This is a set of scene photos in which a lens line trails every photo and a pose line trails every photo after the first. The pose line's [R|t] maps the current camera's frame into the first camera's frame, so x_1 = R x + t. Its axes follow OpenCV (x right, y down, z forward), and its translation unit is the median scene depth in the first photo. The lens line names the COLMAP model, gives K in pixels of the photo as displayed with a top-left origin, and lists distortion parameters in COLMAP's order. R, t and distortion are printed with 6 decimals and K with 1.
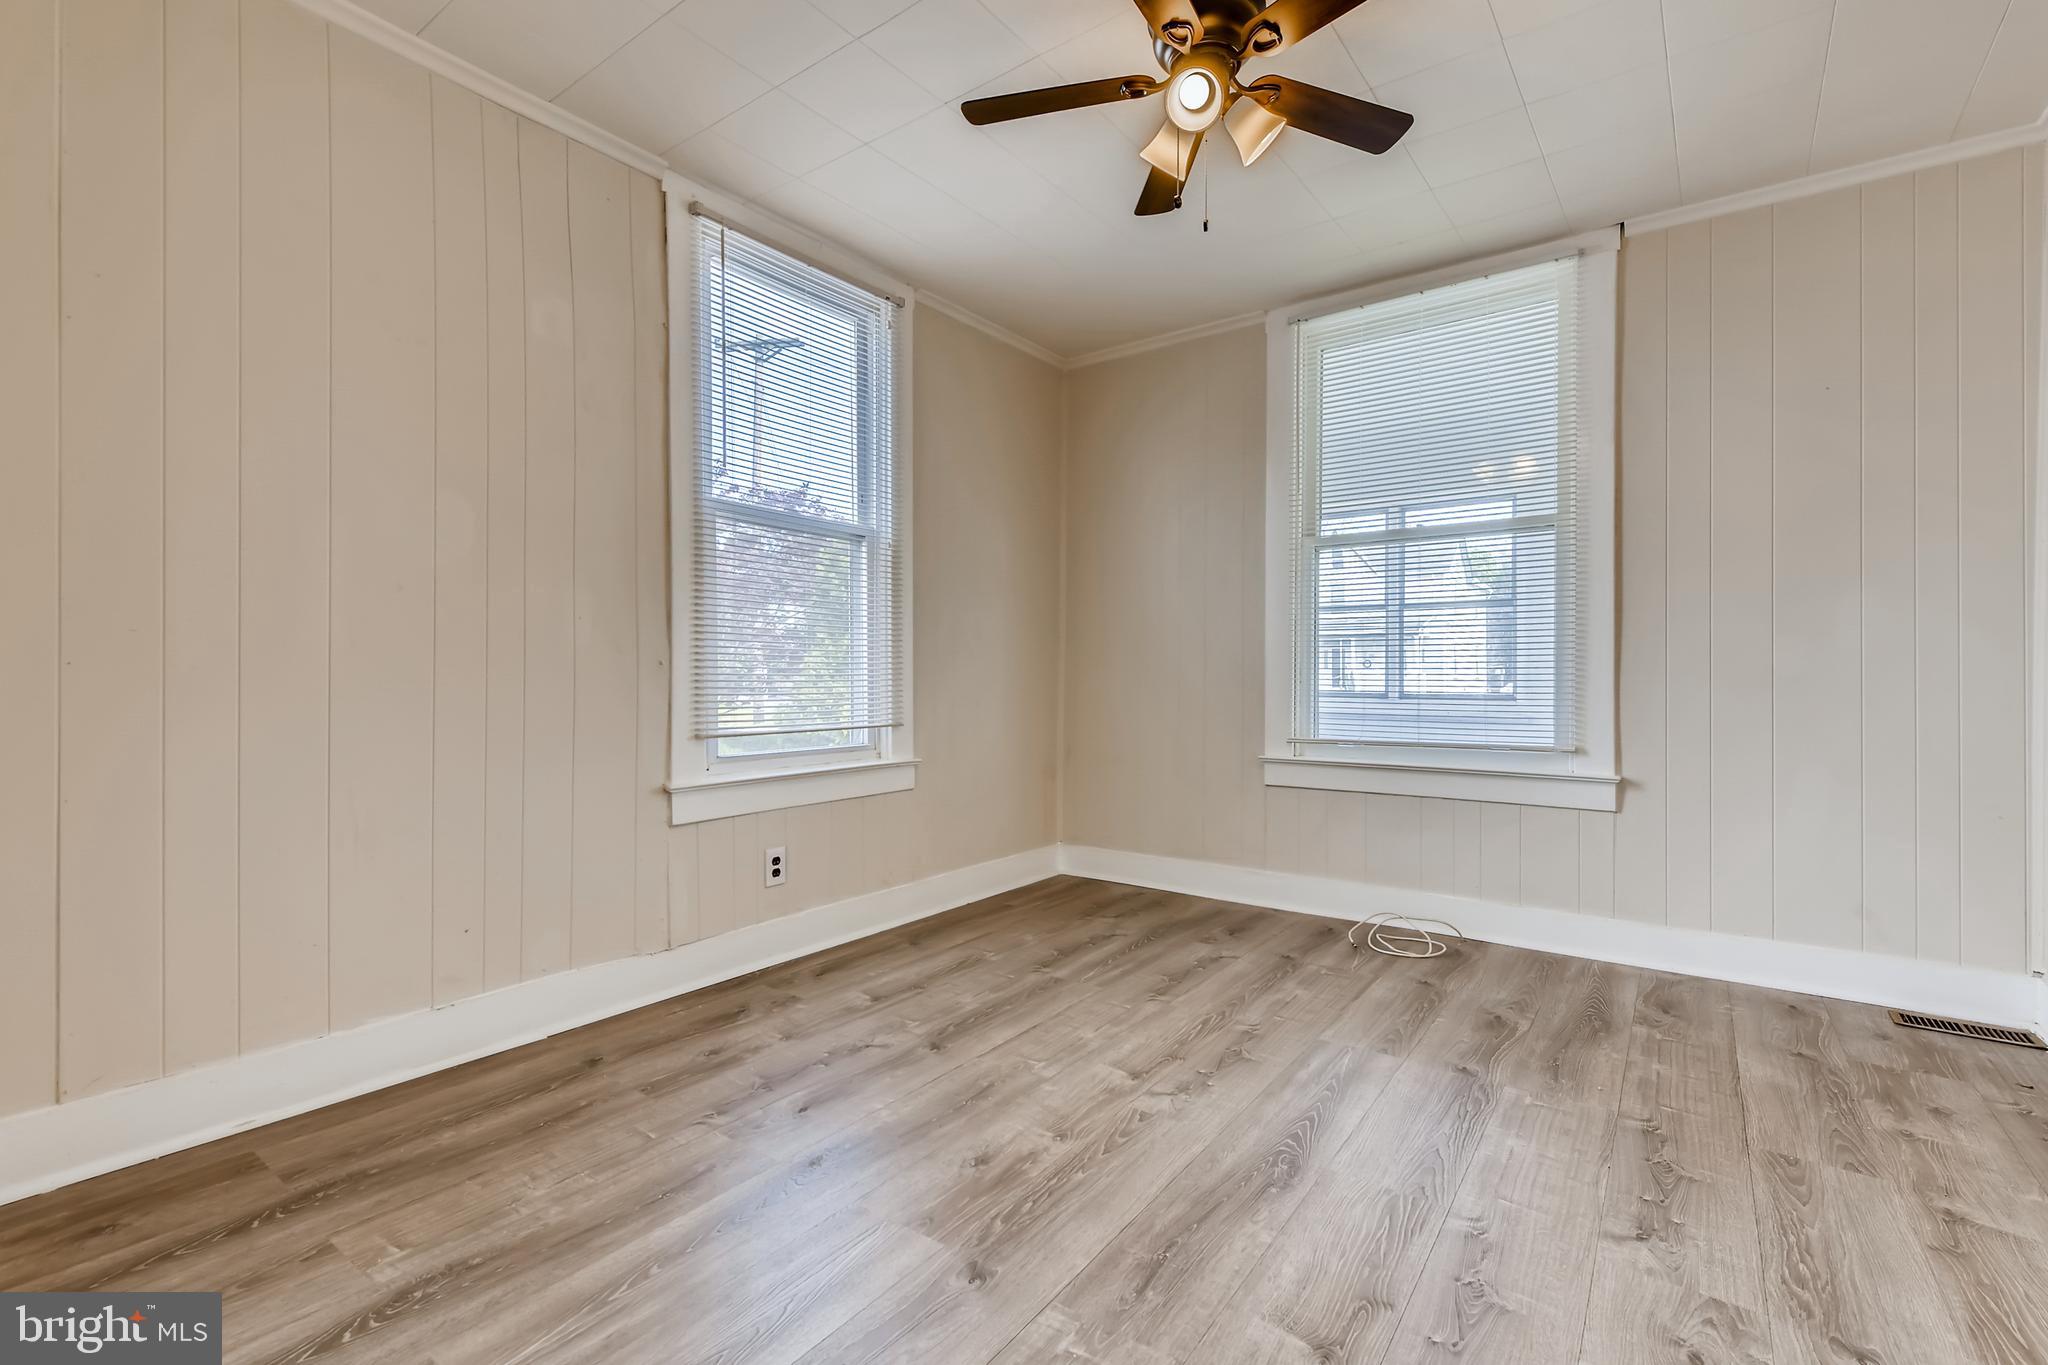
lens RADIAL K [[911.0, 0, 1032.1], [0, 911.0, 686.5], [0, 0, 1]] dist [0.015307, -0.001571]
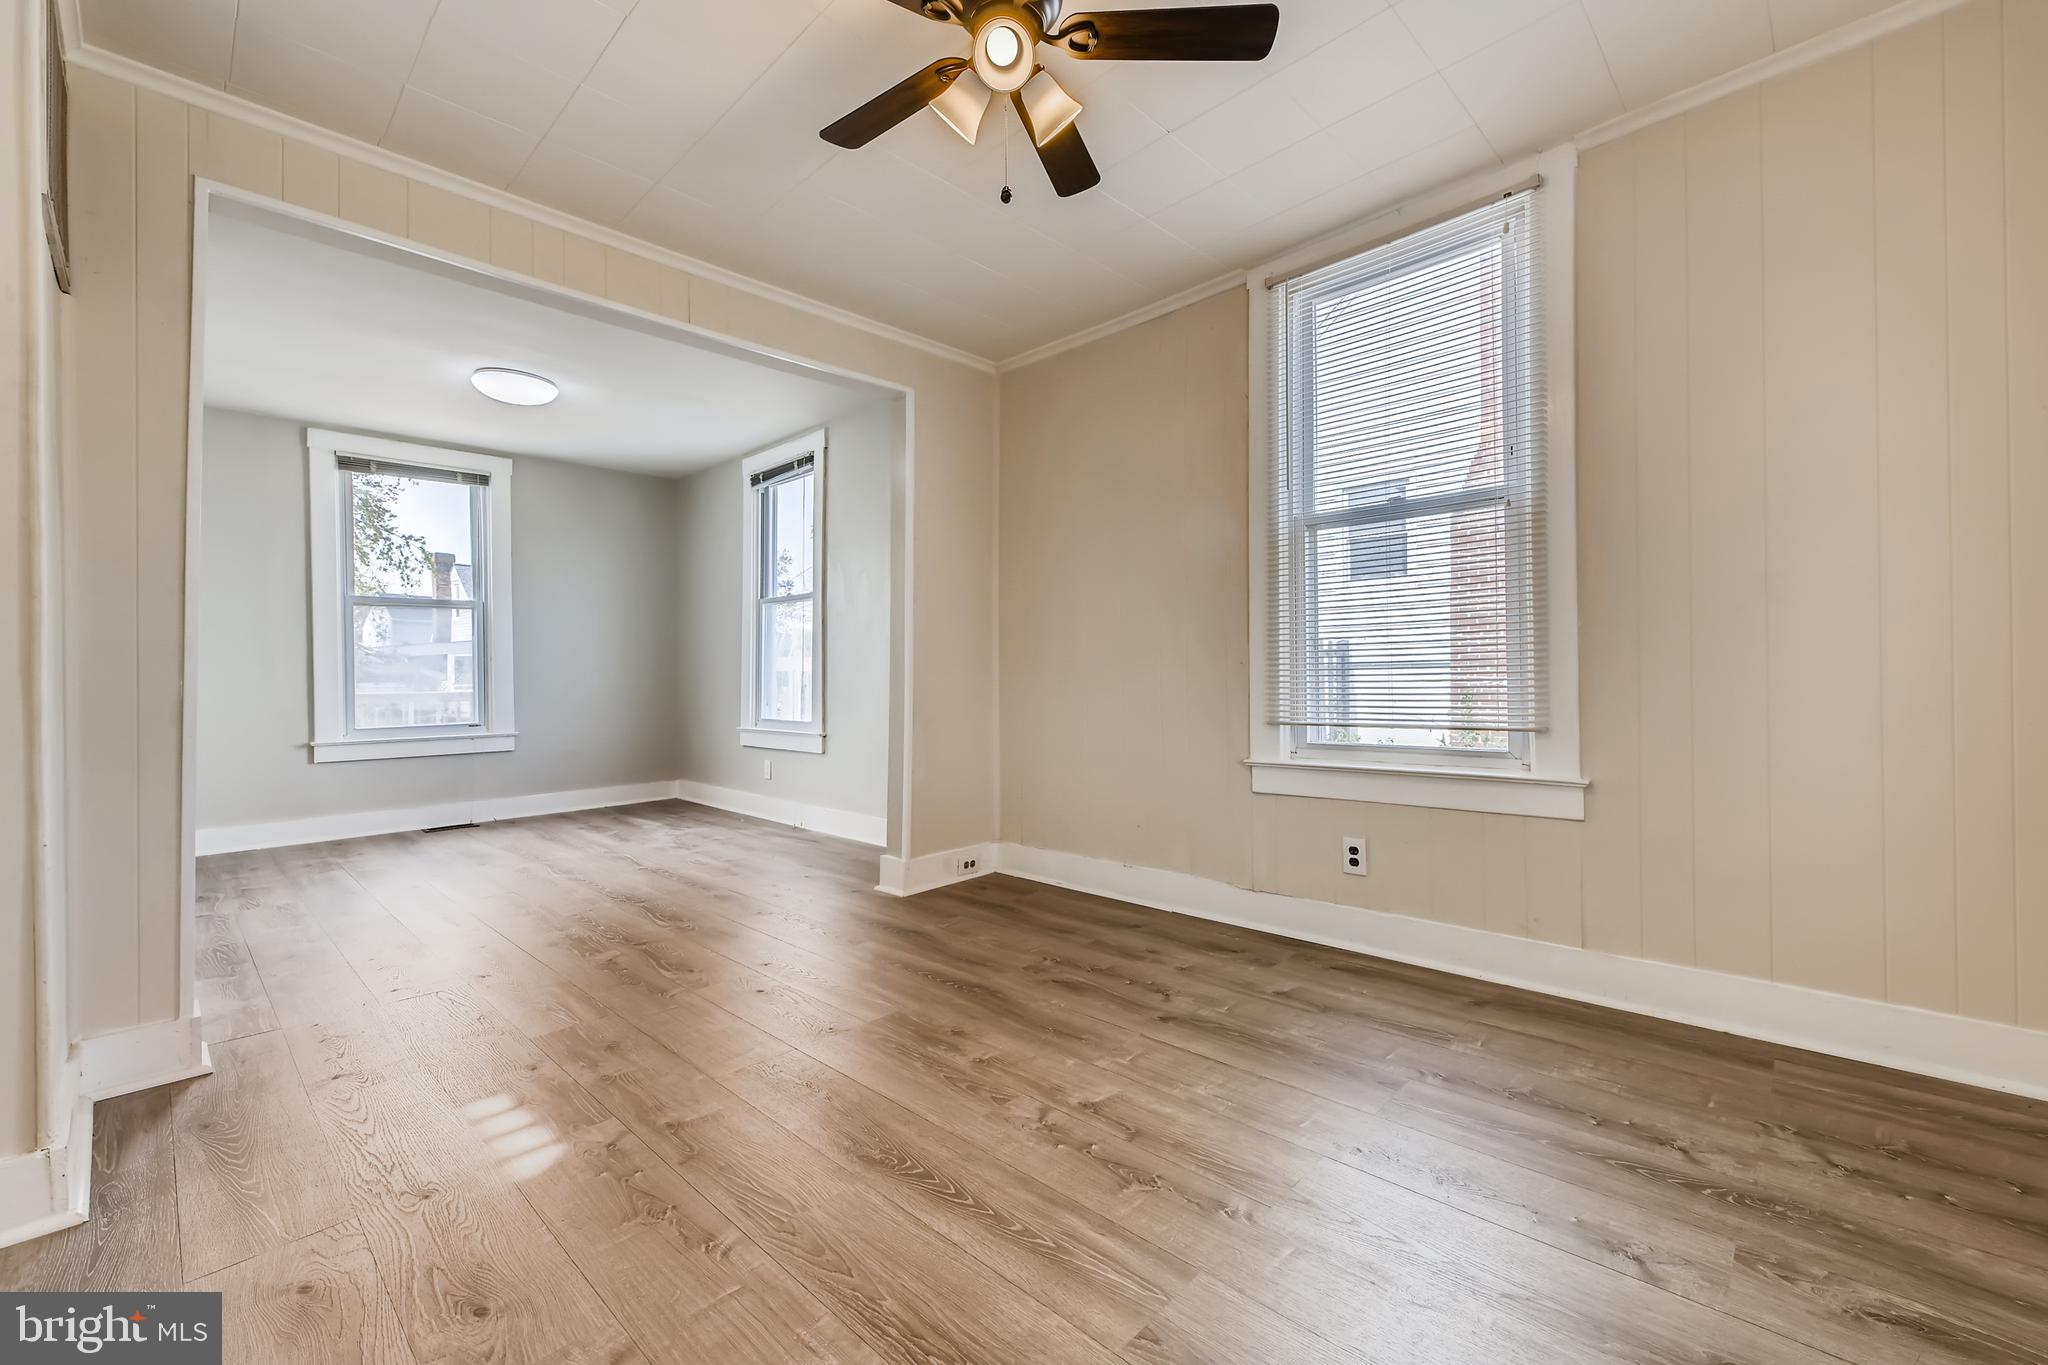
lens RADIAL K [[839.9, 0, 1040.2], [0, 839.9, 671.9], [0, 0, 1]] dist [0.014380, -0.002582]
pose [[-0.135676, -0.005213, -0.990740, 0.770389], [0.007894, 0.999949, -0.006343, -0.007326], [0.990722, -0.008681, -0.135628, 0.850329]]
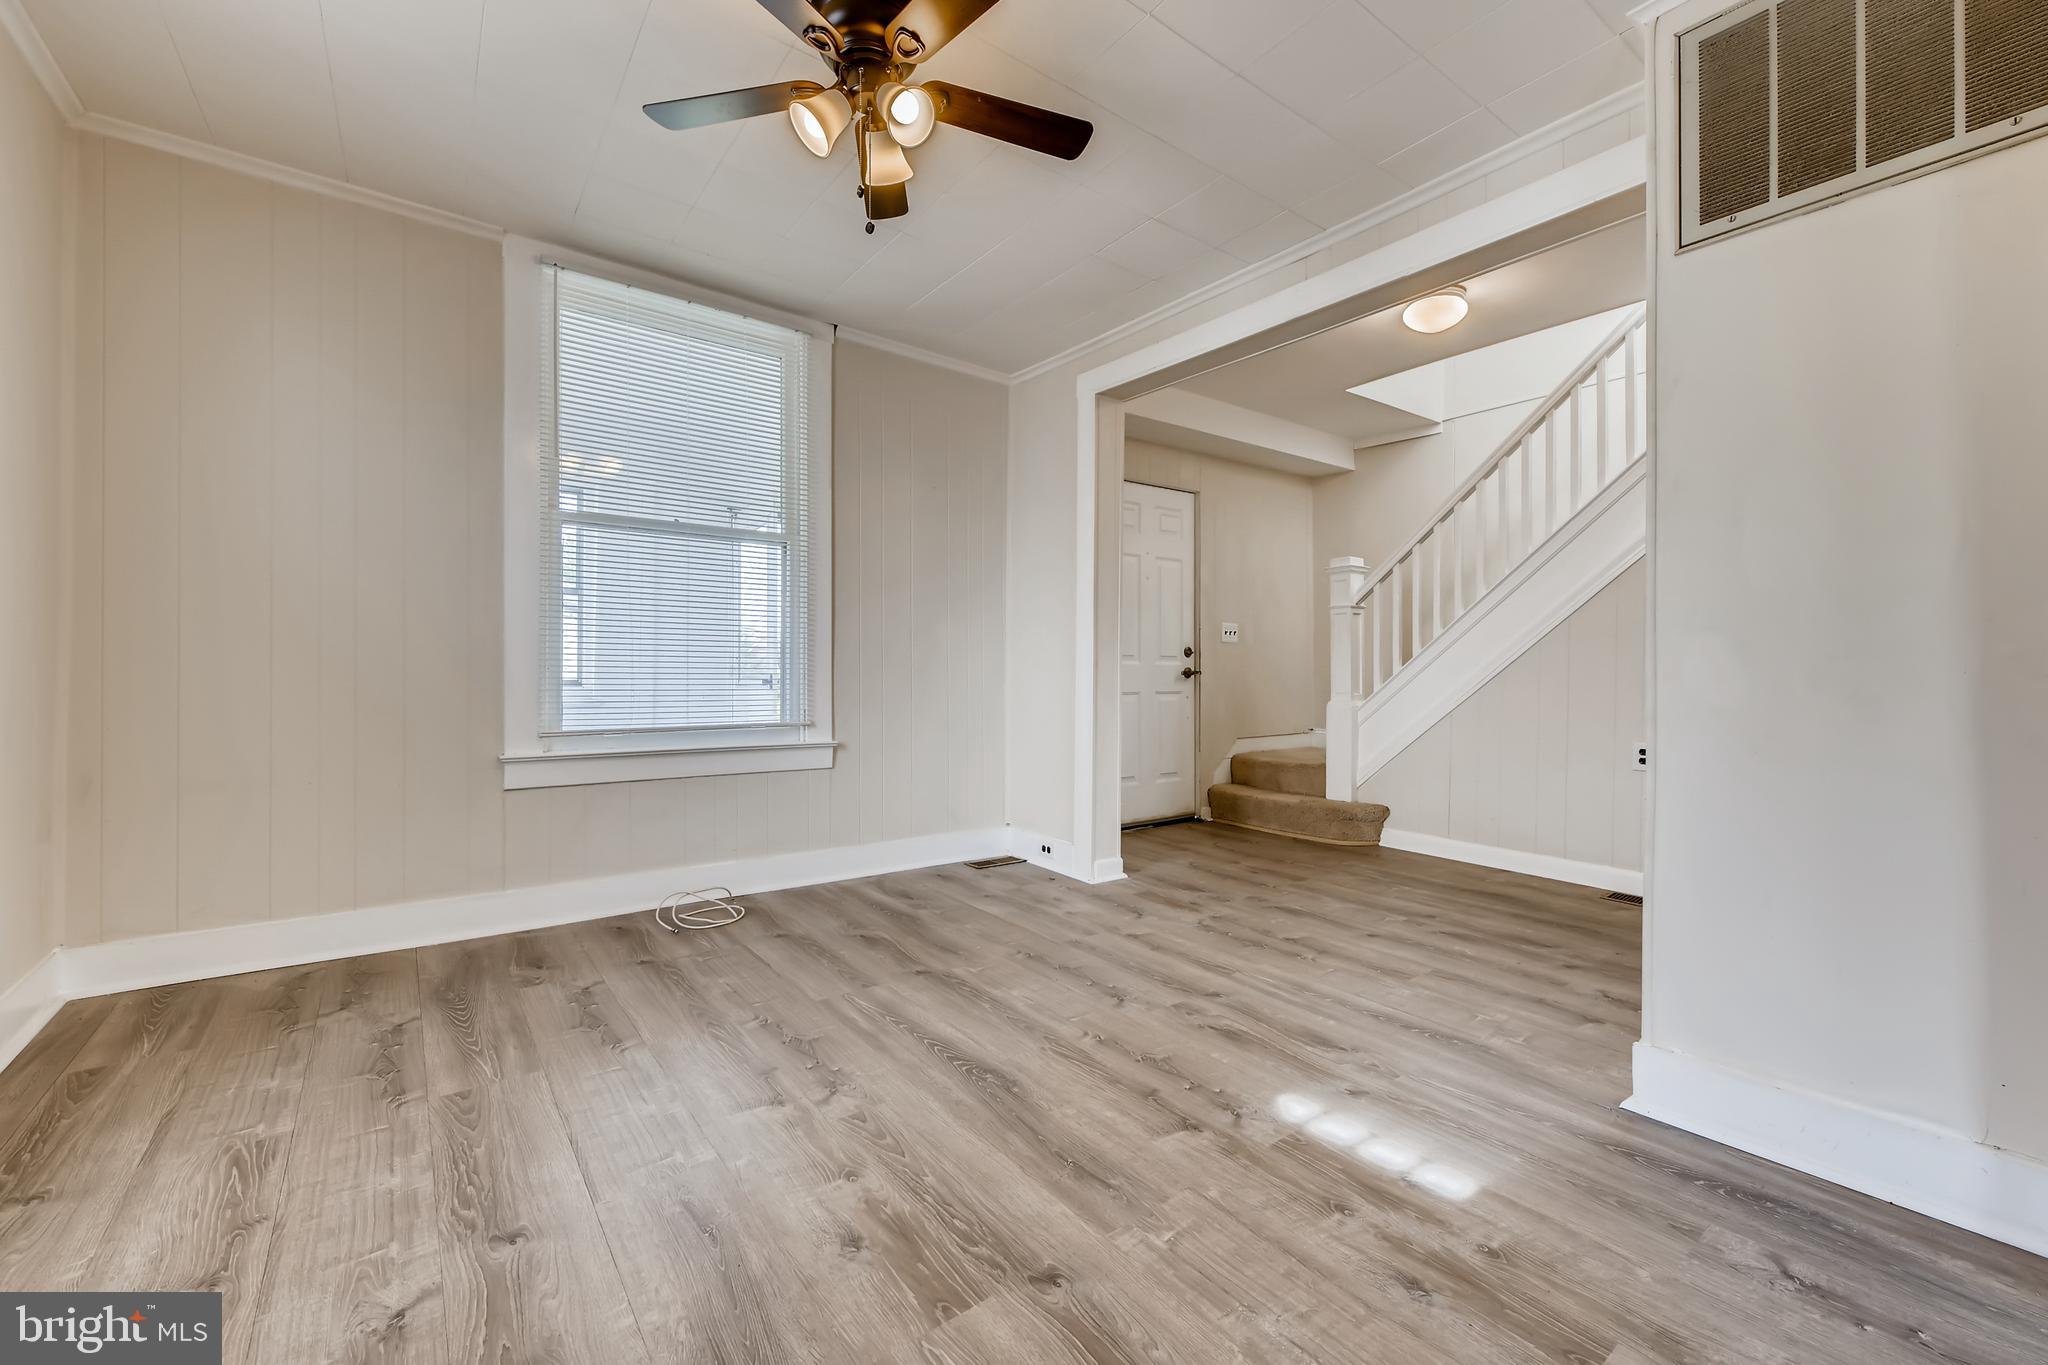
lens RADIAL K [[839.9, 0, 1055.3], [0, 839.9, 676.5], [0, 0, 1]] dist [0.014380, -0.002582]
pose [[0.271437, -0.008577, 0.962418, -0.494847], [-0.001134, 0.999957, 0.009231, -0.007859], [-0.962456, -0.003597, 0.271416, 0.399312]]
